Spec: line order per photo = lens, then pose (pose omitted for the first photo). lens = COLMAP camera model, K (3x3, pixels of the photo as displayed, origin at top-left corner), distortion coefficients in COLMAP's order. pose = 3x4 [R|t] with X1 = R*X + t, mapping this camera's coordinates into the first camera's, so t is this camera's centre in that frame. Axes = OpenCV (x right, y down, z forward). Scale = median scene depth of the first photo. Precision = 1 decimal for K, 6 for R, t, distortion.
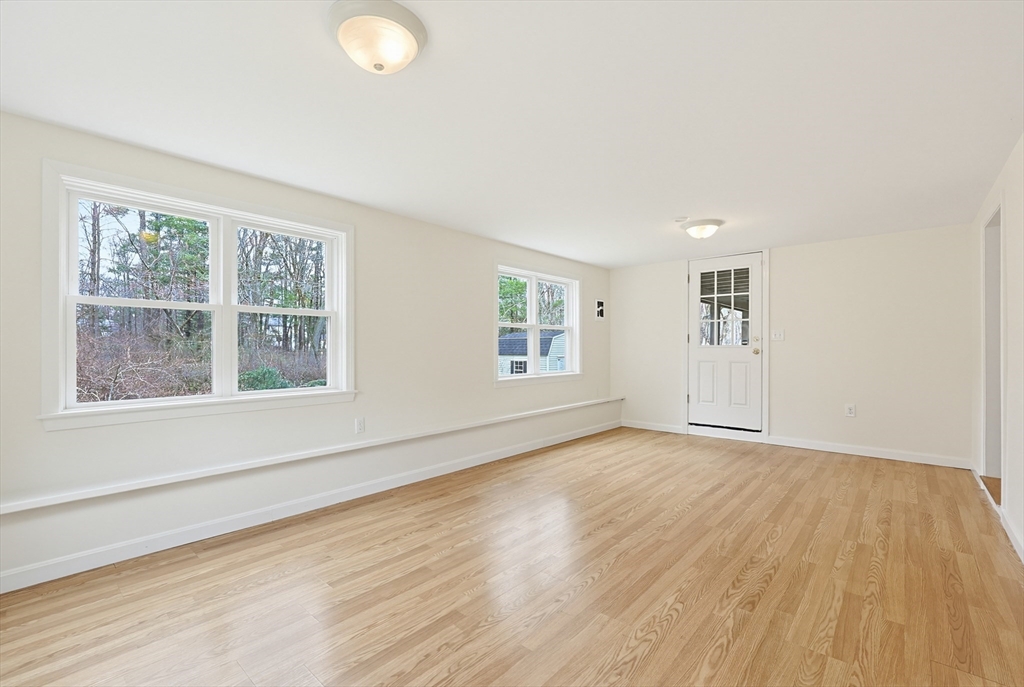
lens RADIAL K [[446.5, 0, 509.7], [0, 446.5, 358.8], [0, 0, 1]] dist [-0.002625, -0.000120]
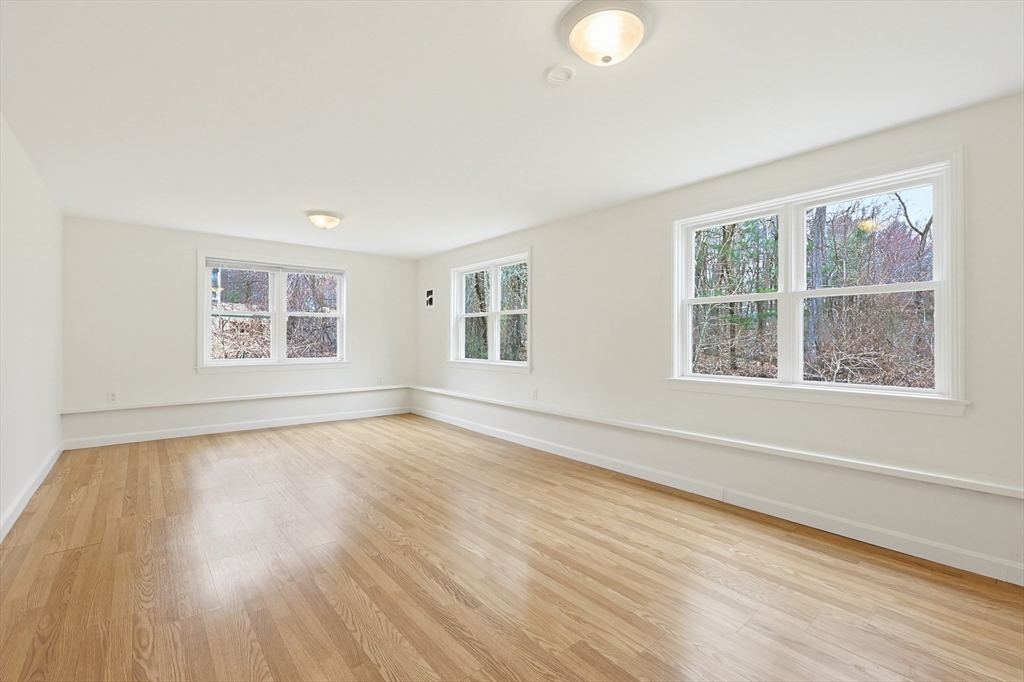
lens RADIAL K [[446.9, 0, 512.0], [0, 446.9, 341.0], [0, 0, 1]] dist [0.016003, 0.000092]
pose [[-0.154592, 0.008646, -0.987941, 0.930872], [-0.020848, 0.999710, 0.012012, -0.020031], [0.987758, 0.022454, -0.154367, 1.076808]]
